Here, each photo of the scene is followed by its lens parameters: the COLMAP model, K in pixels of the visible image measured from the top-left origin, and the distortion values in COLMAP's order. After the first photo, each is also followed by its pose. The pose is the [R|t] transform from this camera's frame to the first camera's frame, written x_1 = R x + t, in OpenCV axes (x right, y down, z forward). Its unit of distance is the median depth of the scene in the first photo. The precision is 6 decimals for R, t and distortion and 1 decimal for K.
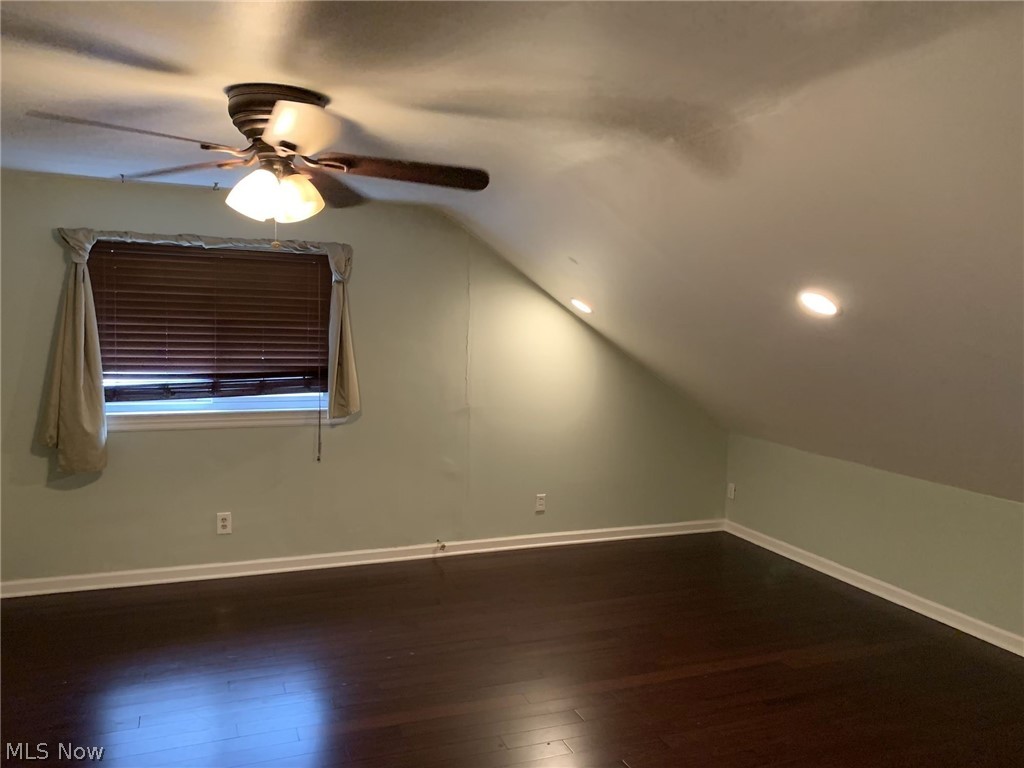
lens RADIAL K [[783.6, 0, 515.5], [0, 783.6, 377.7], [0, 0, 1]] dist [0.060279, -0.067610]
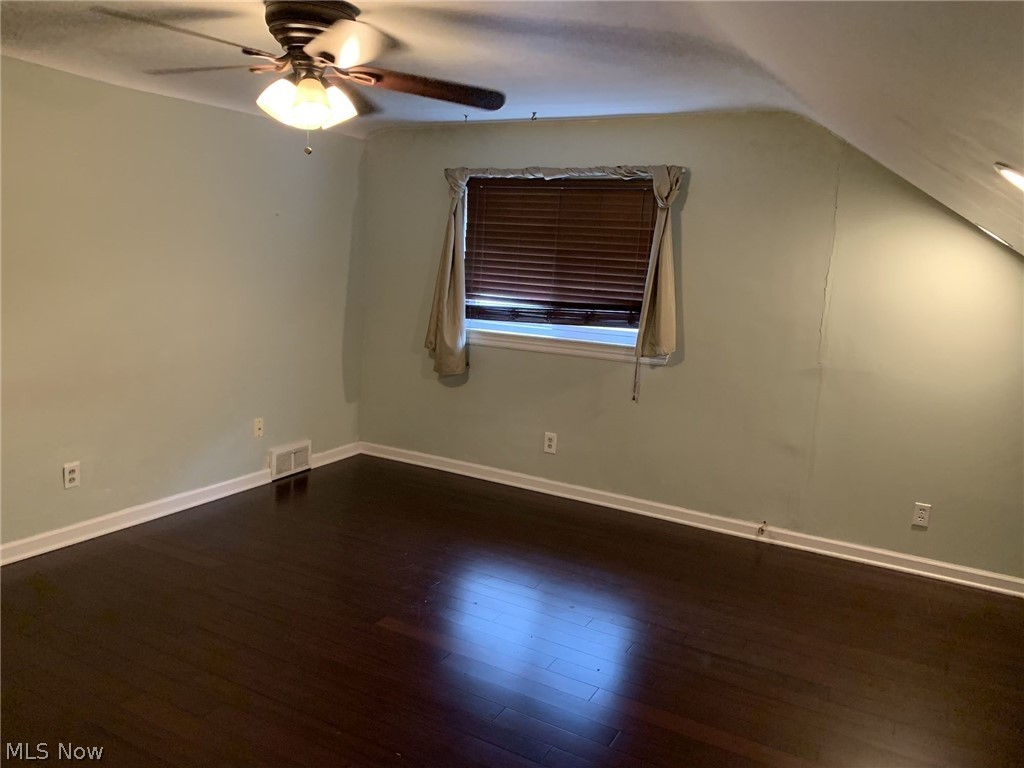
lens RADIAL K [[783.6, 0, 512.5], [0, 783.6, 392.6], [0, 0, 1]] dist [0.060279, -0.067610]
pose [[0.622838, 0.137971, -0.770089, 0.411997], [-0.103680, 0.990201, 0.093551, 0.023277], [0.775451, 0.021575, 0.631039, 0.296476]]
